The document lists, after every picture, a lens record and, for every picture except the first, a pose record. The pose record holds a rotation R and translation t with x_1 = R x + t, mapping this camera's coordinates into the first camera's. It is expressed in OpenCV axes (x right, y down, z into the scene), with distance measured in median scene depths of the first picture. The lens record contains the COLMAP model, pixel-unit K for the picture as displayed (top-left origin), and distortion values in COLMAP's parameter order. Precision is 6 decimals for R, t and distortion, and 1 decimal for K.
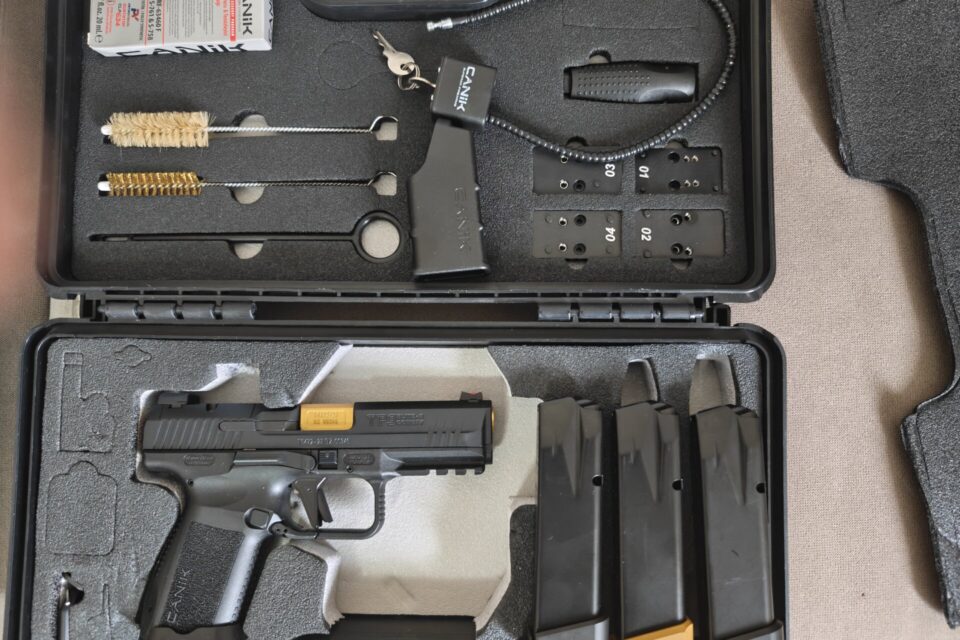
lens RADIAL K [[661.4, 0, 469.1], [0, 661.4, 319.7], [0, 0, 1]] dist [-0.003393, -0.006606]
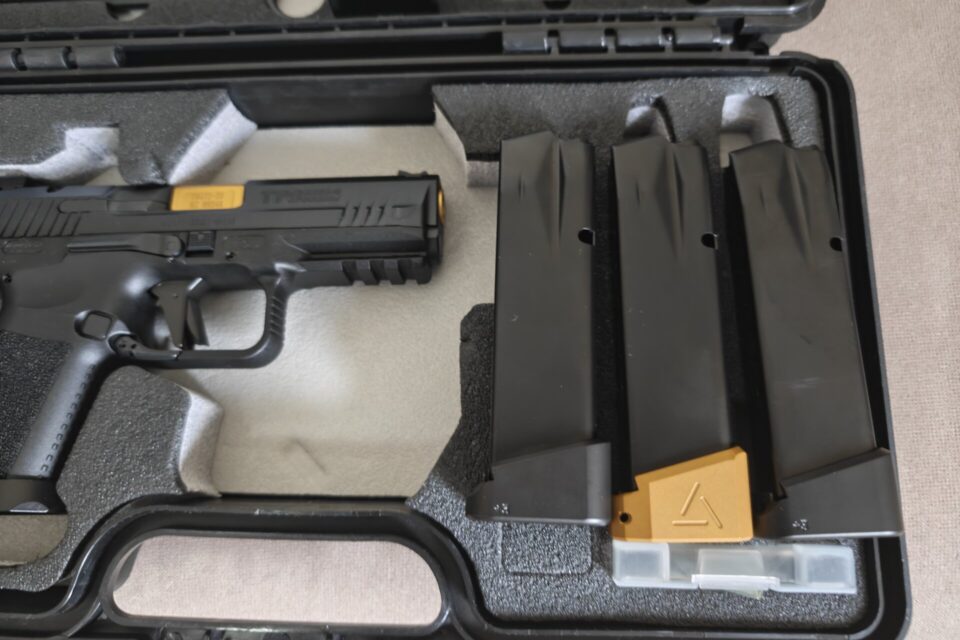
lens RADIAL K [[684.5, 0, 480.0], [0, 684.5, 320.0], [0, 0, 1]] dist [-0.078215, 0.063528]
pose [[0.999787, -0.002709, -0.020453, 0.094518], [-0.000466, 0.988122, -0.153672, 0.401328], [0.020627, 0.153649, 0.987910, 0.318534]]
